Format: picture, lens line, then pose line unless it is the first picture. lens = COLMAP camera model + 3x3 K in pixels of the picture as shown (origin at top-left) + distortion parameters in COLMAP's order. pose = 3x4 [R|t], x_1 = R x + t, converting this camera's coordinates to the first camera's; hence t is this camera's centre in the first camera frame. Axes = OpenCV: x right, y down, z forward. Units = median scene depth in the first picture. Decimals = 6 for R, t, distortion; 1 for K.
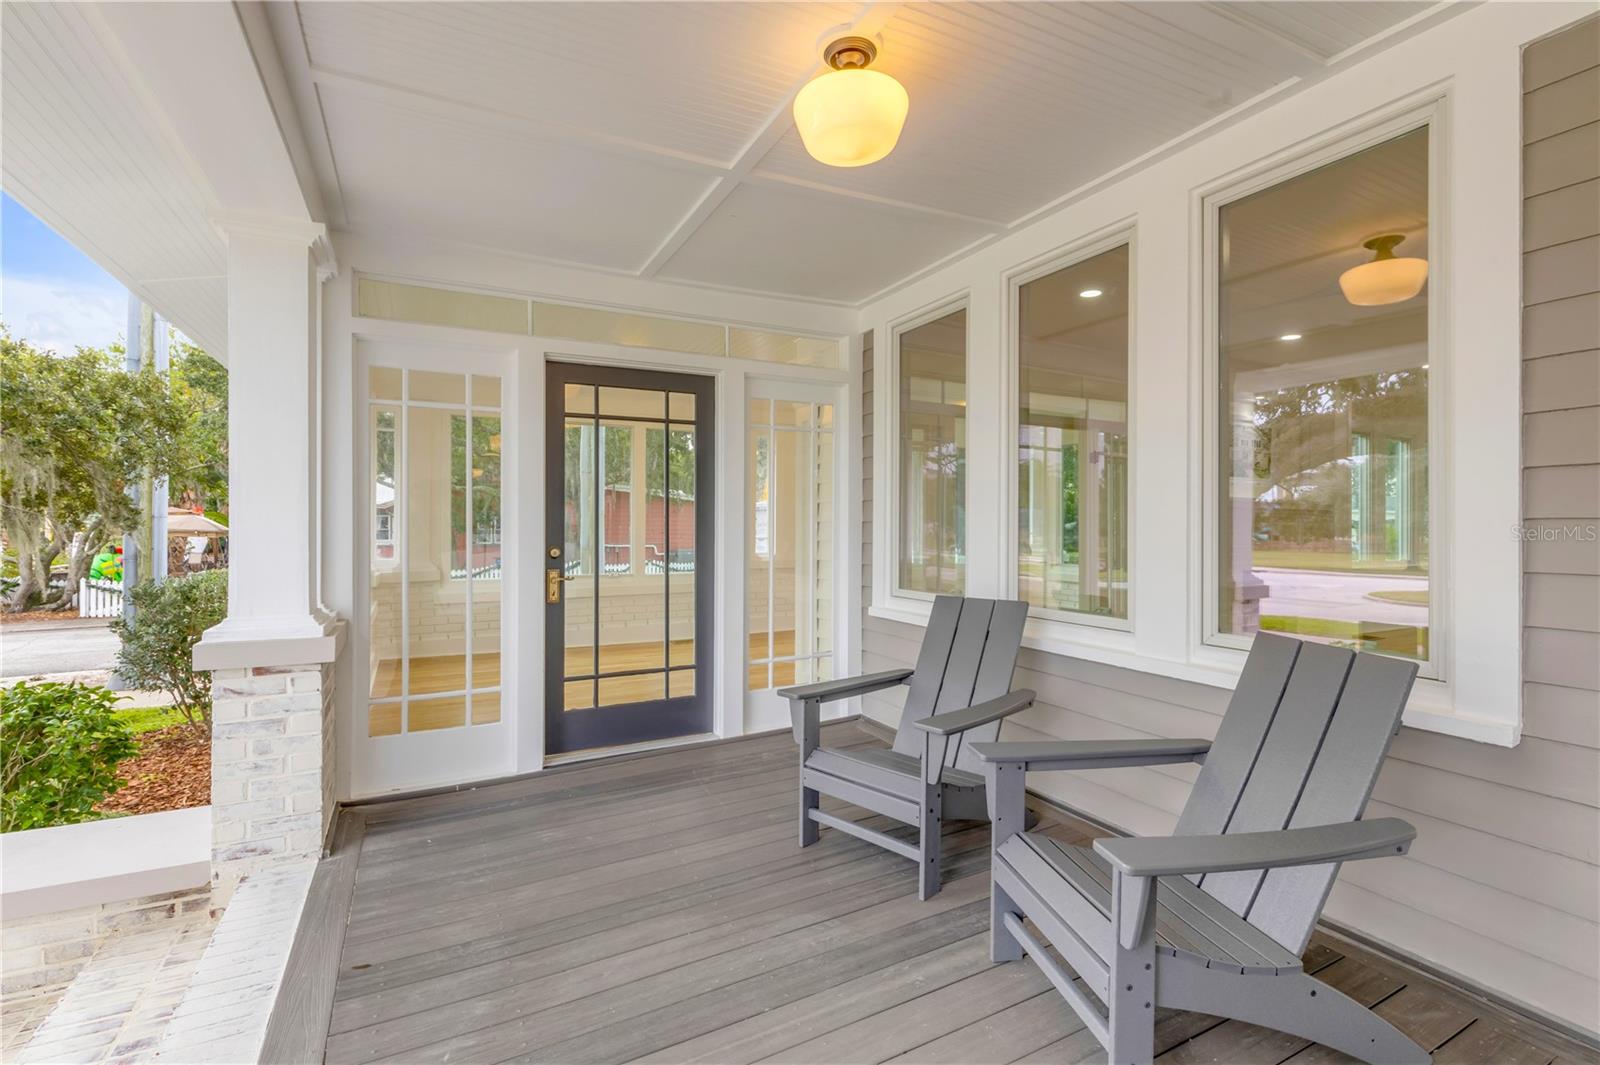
lens RADIAL K [[715.8, 0, 811.6], [0, 715.8, 525.3], [0, 0, 1]] dist [0.002997, 0.000102]
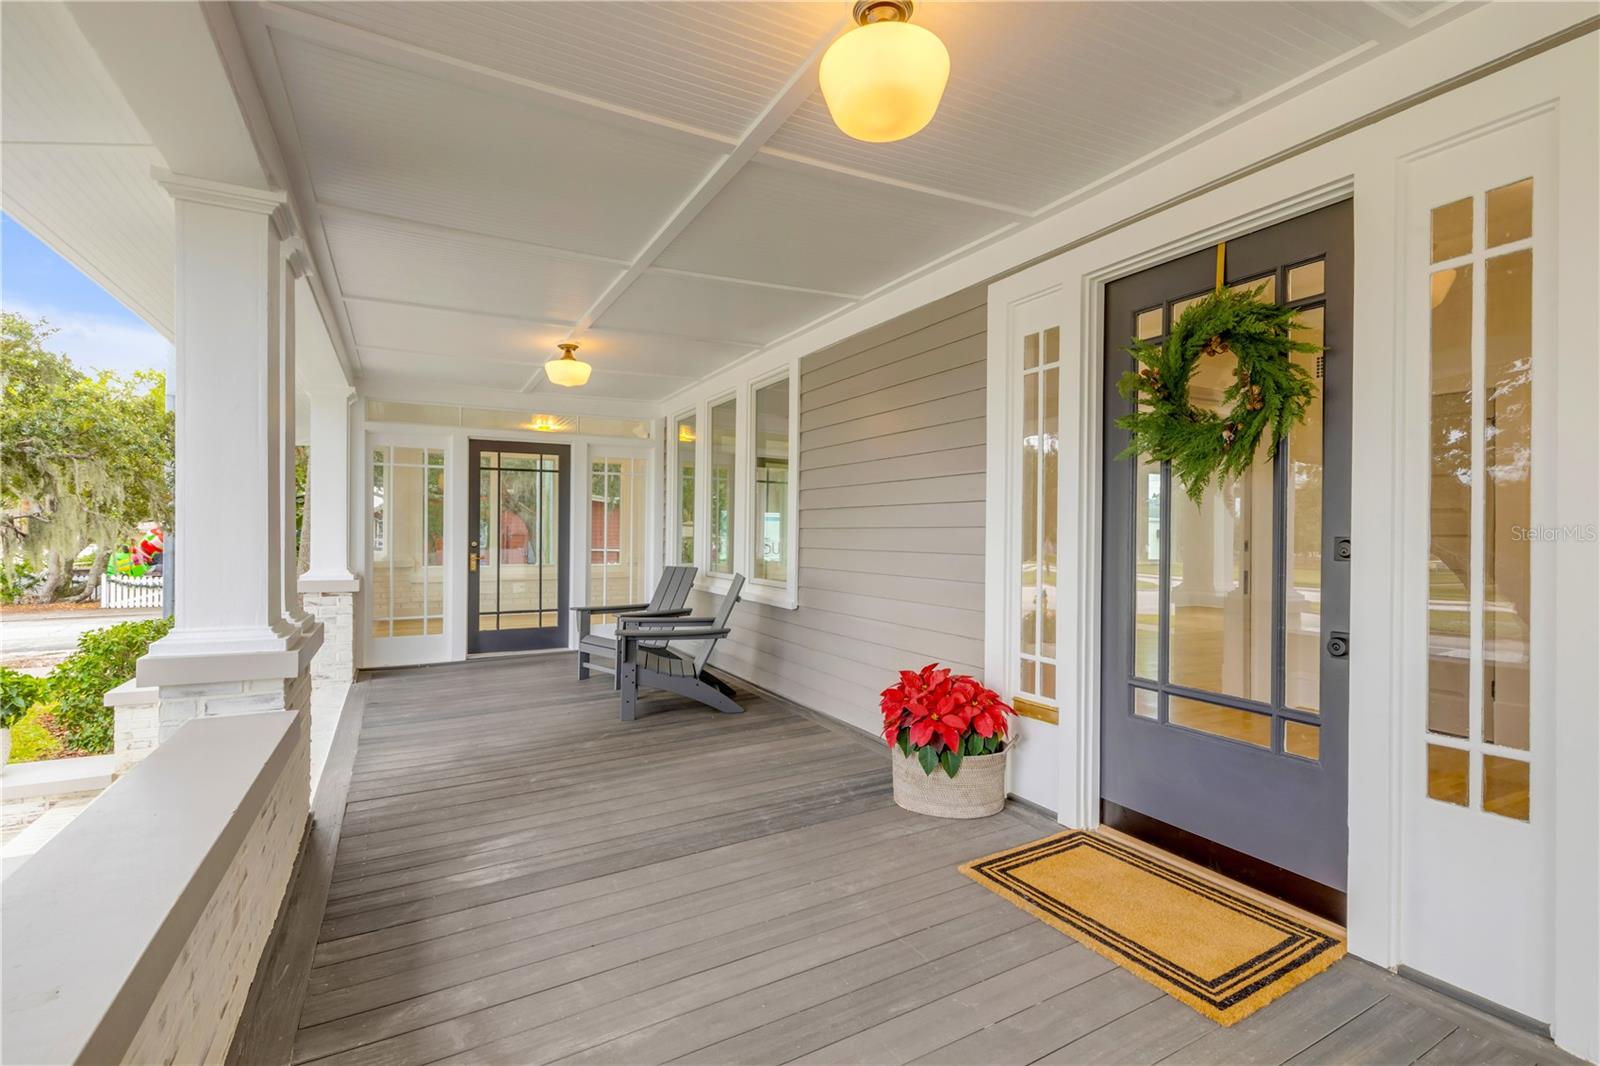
lens RADIAL K [[715.7, 0, 800.0], [0, 715.7, 533.0], [0, 0, 1]] dist [0.016516, 0.000522]
pose [[0.999970, 0.006254, 0.004601, 0.453329], [-0.006257, 0.999980, 0.000603, 0.003681], [-0.004597, -0.000632, 0.999989, -0.817645]]
